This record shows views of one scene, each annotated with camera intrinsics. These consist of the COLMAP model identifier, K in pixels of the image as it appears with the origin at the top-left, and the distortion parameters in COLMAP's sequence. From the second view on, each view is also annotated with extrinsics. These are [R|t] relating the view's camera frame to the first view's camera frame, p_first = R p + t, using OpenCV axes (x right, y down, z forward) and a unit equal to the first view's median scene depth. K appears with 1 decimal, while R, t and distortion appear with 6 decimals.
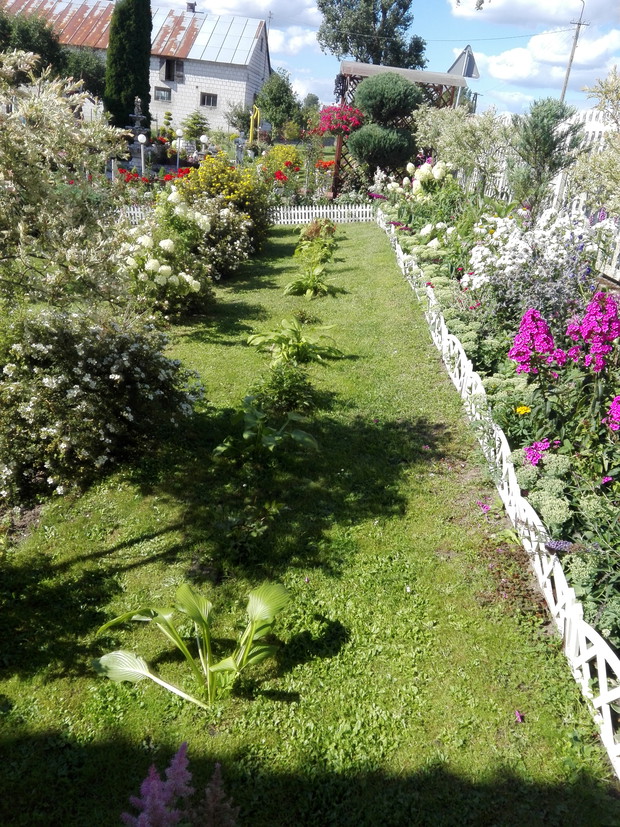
lens RADIAL K [[663.8, 0, 311.1], [0, 663.8, 399.0], [0, 0, 1]] dist [0.092909, -0.191145]
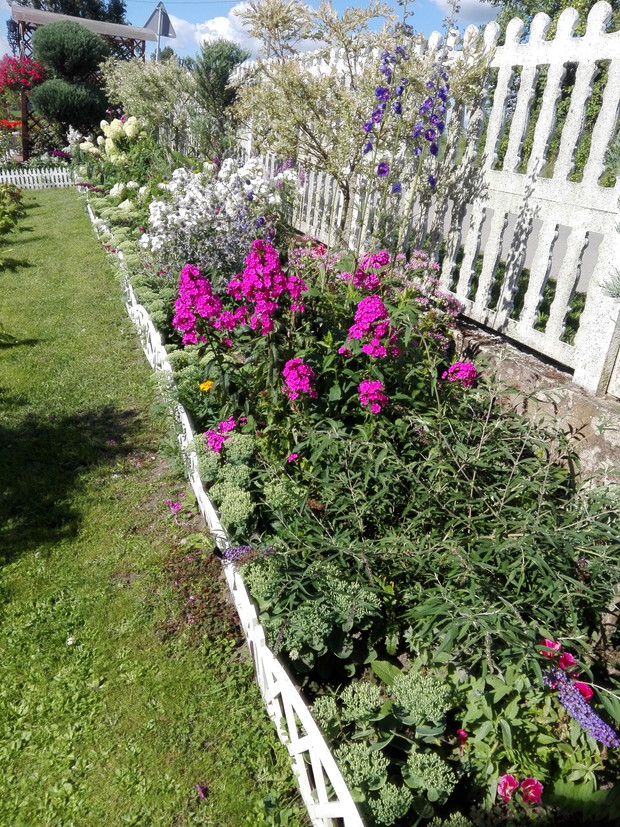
lens RADIAL K [[663.8, 0, 311.1], [0, 663.8, 399.0], [0, 0, 1]] dist [0.092909, -0.191145]
pose [[0.925788, -0.136498, 0.352540, 0.111008], [0.121662, 0.990505, 0.064018, -0.004097], [-0.357931, -0.016376, 0.933604, 0.123195]]
